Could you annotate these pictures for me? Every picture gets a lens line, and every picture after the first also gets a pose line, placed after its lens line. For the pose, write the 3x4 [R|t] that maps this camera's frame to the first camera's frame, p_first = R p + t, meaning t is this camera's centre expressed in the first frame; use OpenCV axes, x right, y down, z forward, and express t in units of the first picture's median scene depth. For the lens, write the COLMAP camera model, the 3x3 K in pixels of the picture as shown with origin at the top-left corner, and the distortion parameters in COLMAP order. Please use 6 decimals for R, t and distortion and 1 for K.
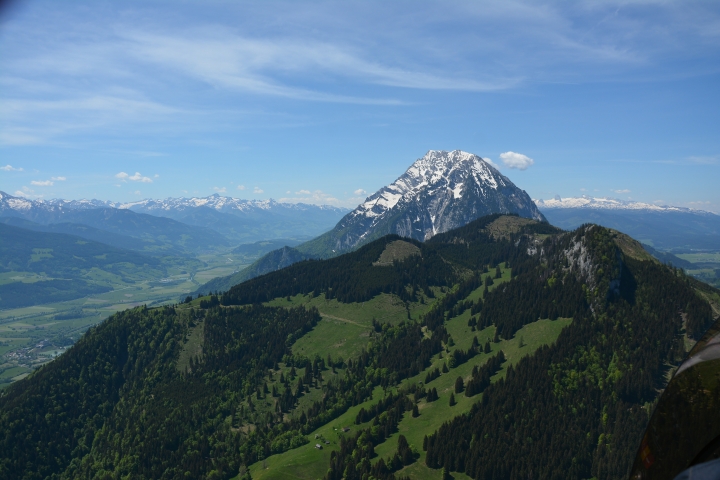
lens RADIAL K [[577.4, 0, 360.0], [0, 577.4, 240.0], [0, 0, 1]] dist [-0.181829, 0.165067]
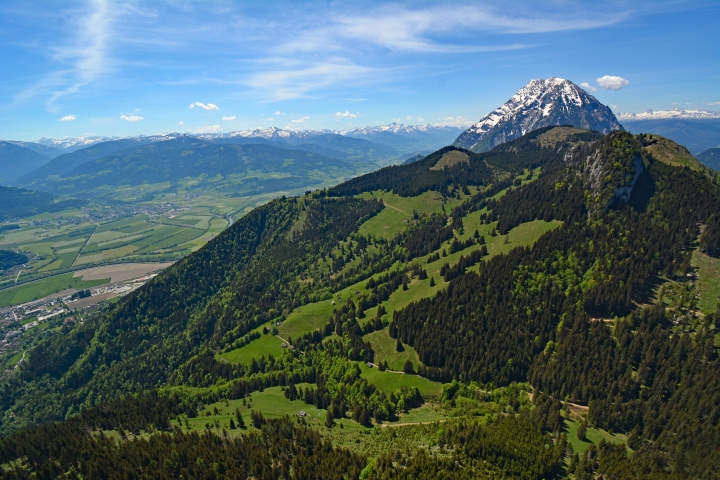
lens RADIAL K [[325.3, 0, 357.8], [0, 325.3, 237.6], [0, 0, 1]] dist [0.021511, -0.027401]
pose [[0.929620, 0.069805, -0.361847, 0.127073], [0.026017, 0.967015, 0.253388, -0.001387], [0.367599, -0.244969, 0.897141, 0.149165]]
